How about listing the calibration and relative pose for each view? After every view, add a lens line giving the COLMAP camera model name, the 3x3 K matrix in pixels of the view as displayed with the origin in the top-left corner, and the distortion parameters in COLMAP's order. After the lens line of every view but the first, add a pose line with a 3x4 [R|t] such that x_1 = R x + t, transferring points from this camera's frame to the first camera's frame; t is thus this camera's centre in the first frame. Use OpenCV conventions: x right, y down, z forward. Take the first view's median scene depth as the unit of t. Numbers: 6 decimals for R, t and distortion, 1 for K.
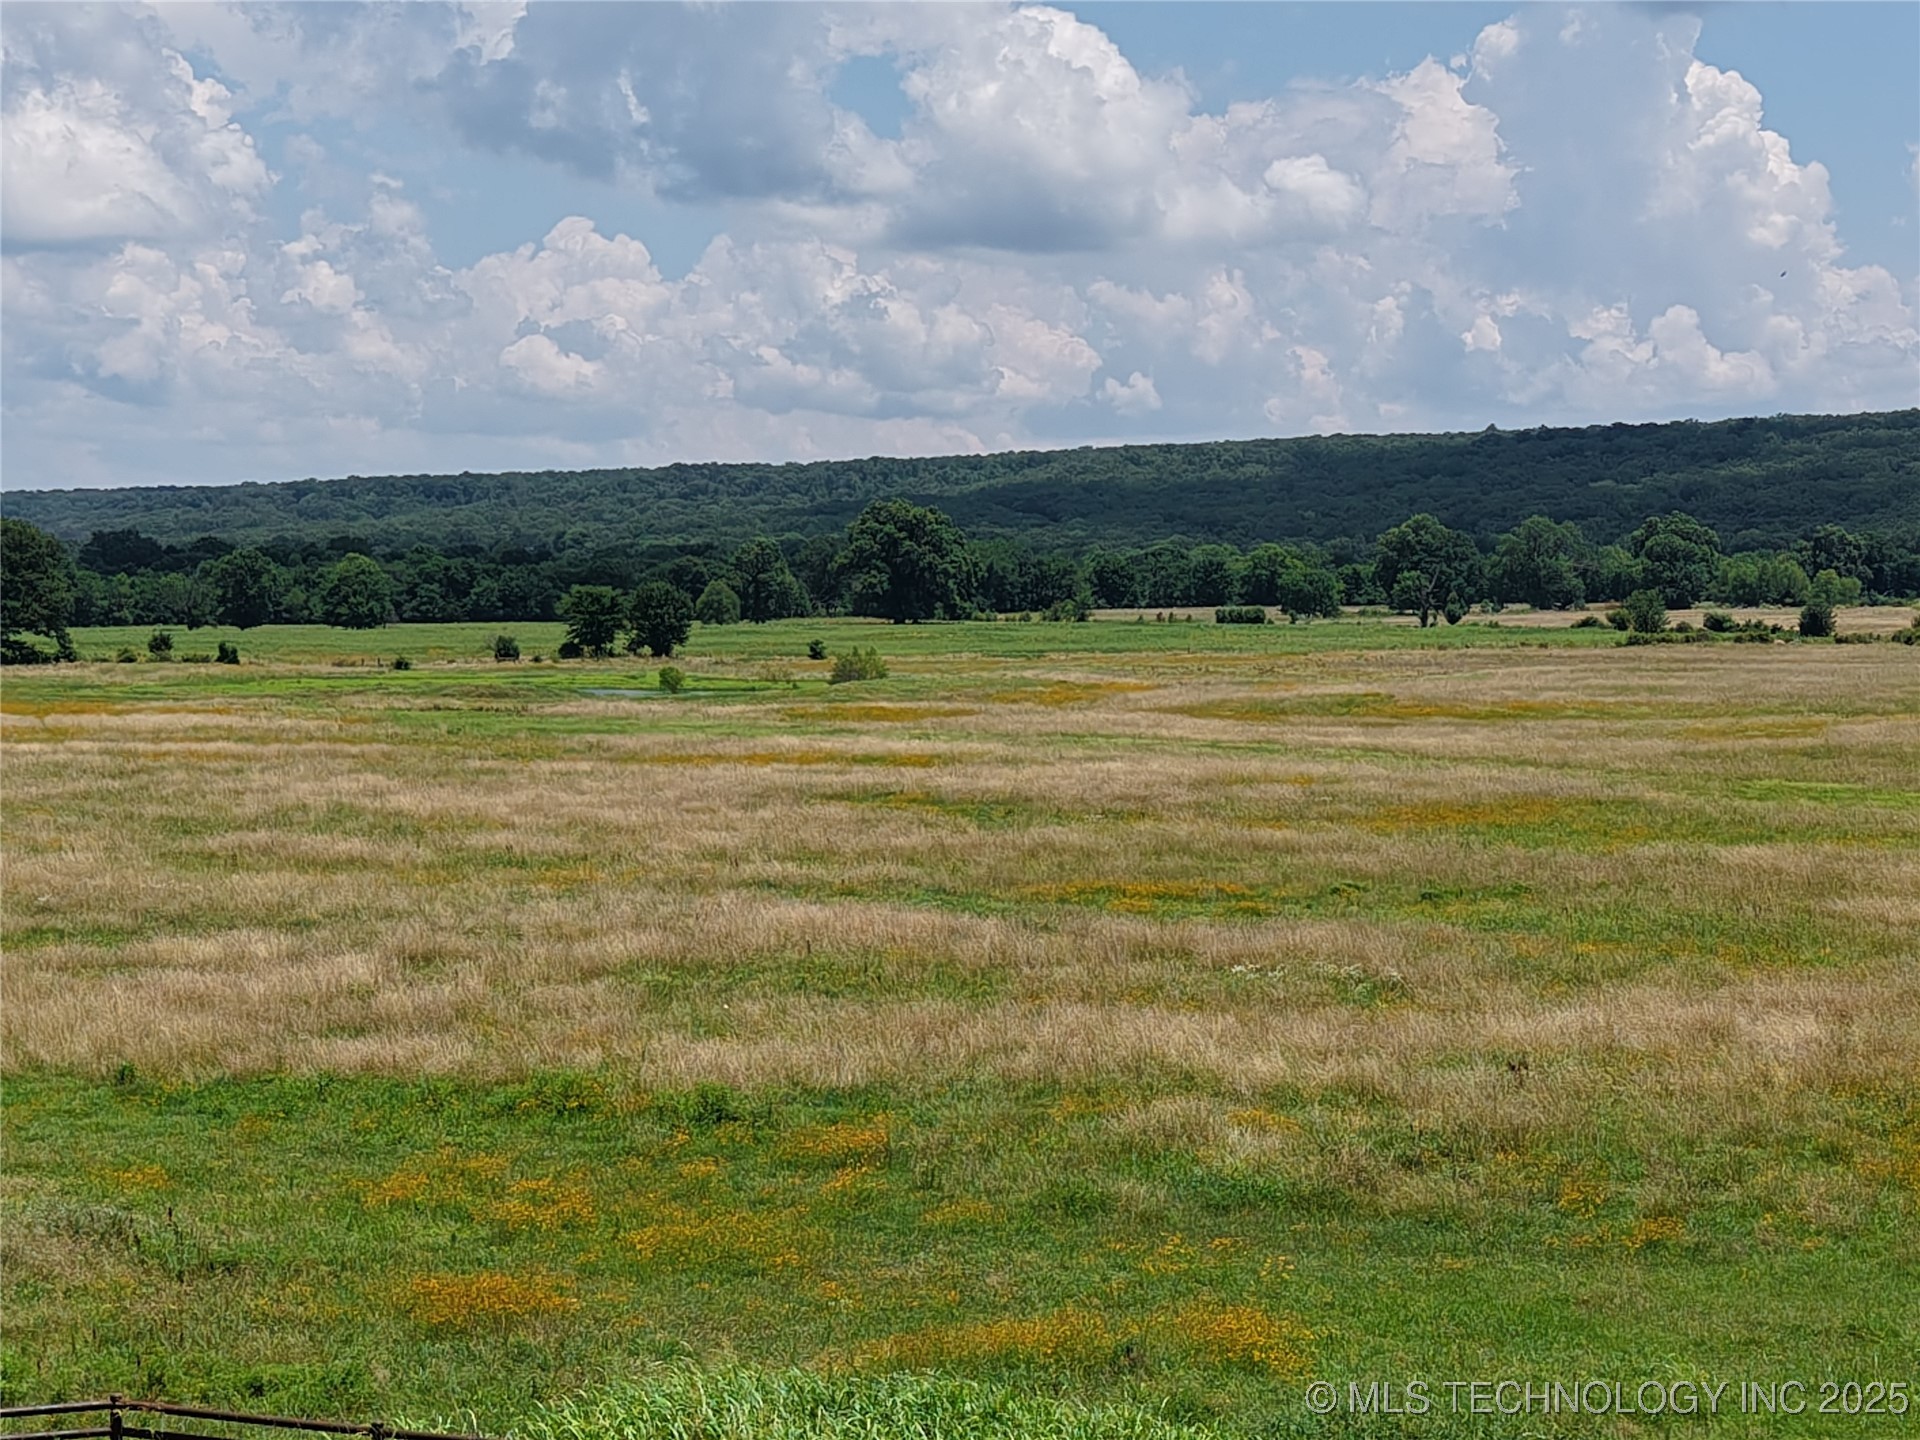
lens RADIAL K [[3338.9, 0, 960.0], [0, 3338.9, 720.0], [0, 0, 1]] dist [0.247562, -0.964645]
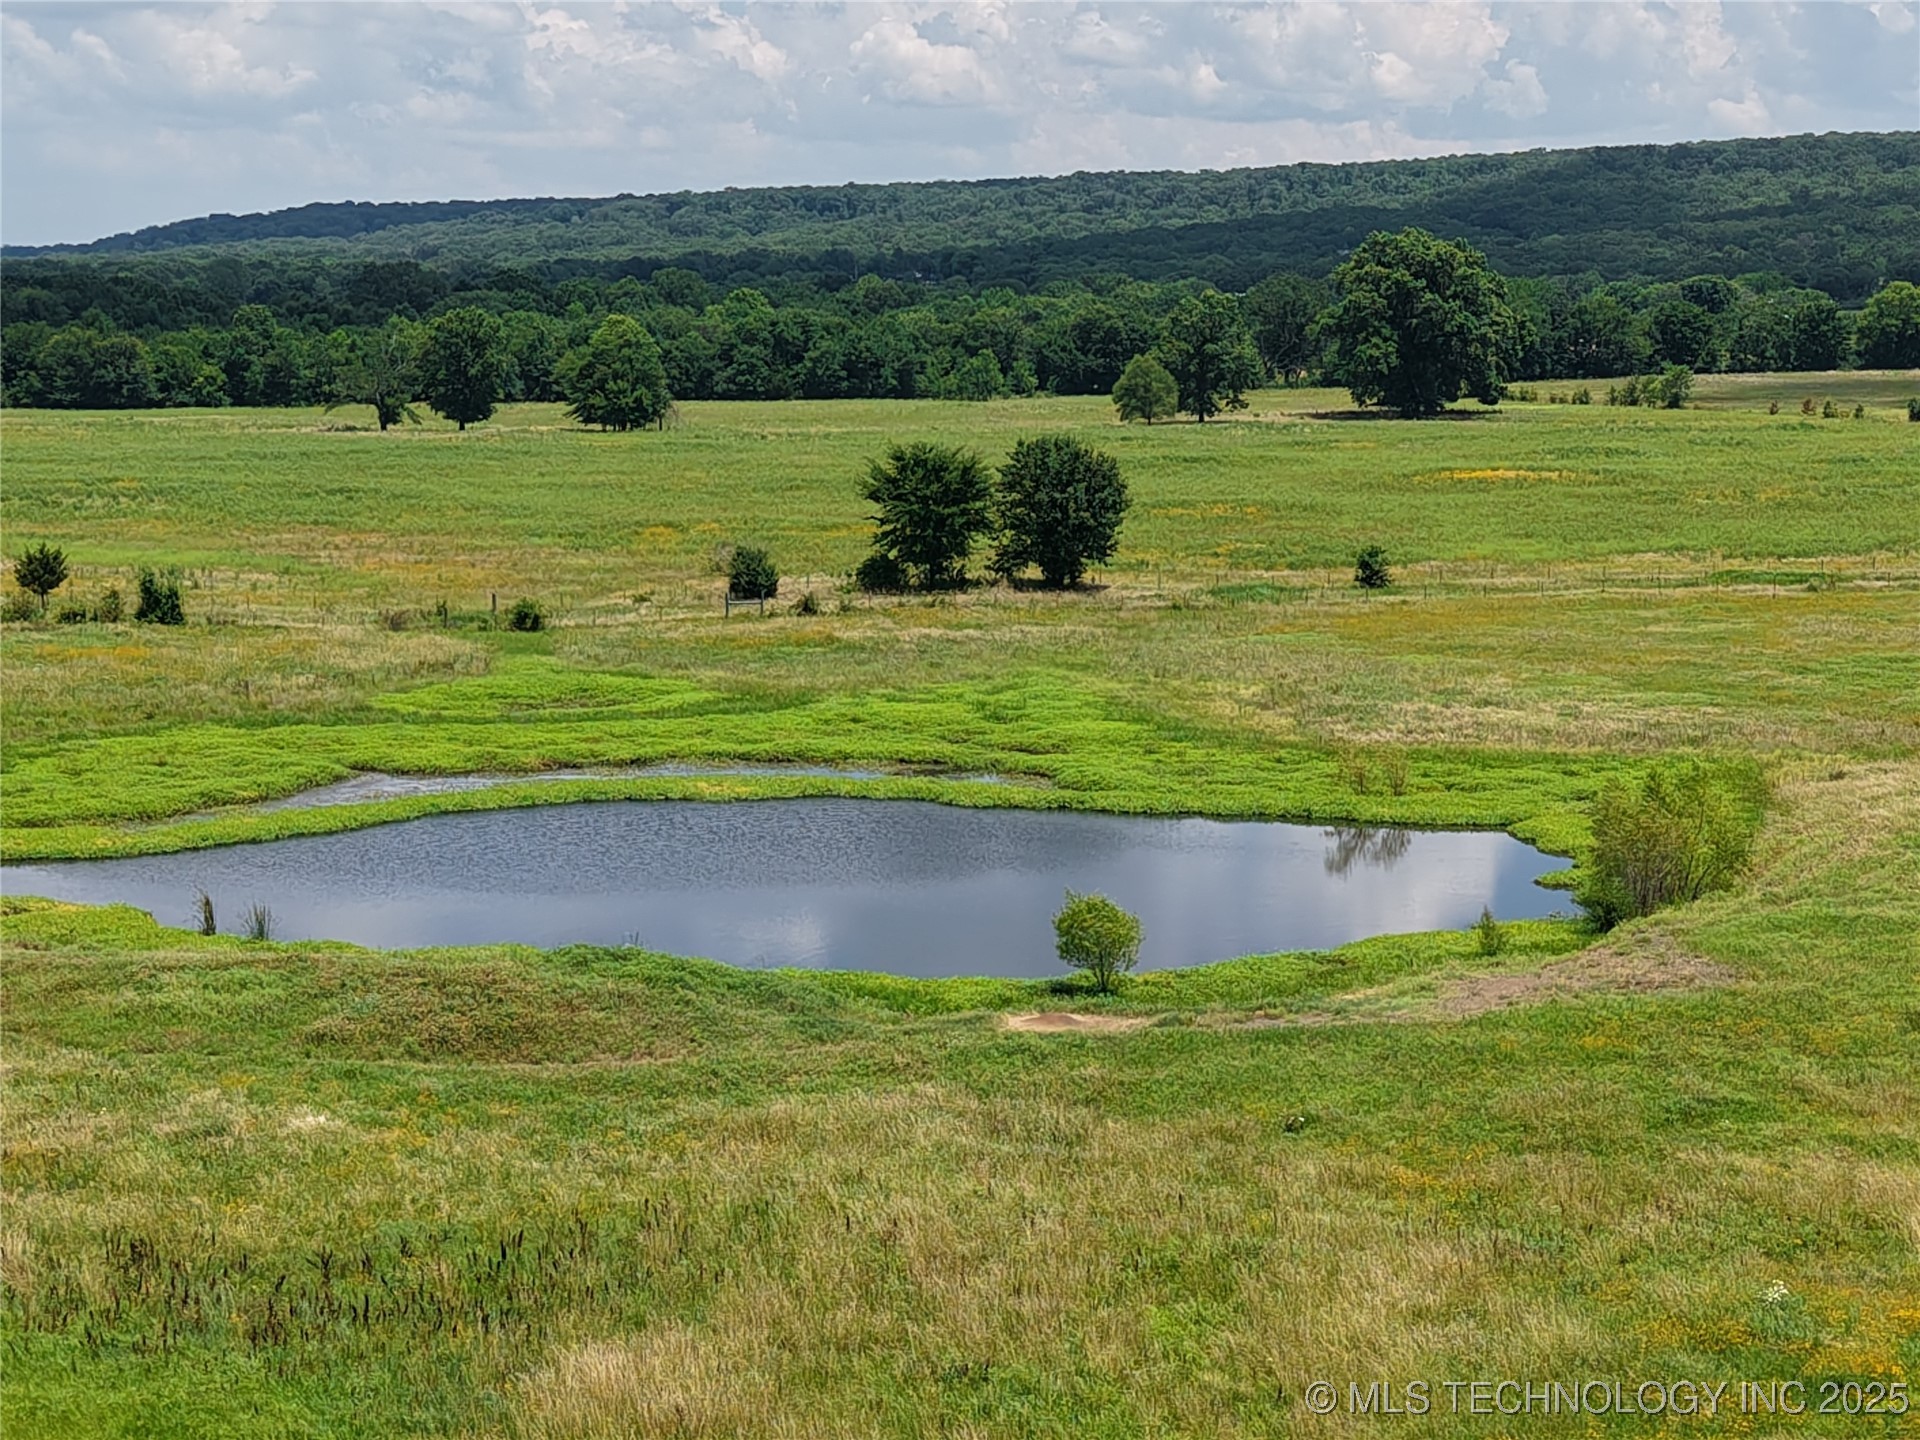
lens RADIAL K [[3338.9, 0, 960.0], [0, 3338.9, 720.0], [0, 0, 1]] dist [0.247562, -0.964645]
pose [[0.992963, 0.016825, -0.117220, -0.024444], [-0.006705, 0.996256, 0.086194, -0.022209], [0.118231, -0.084802, 0.989358, 0.269615]]
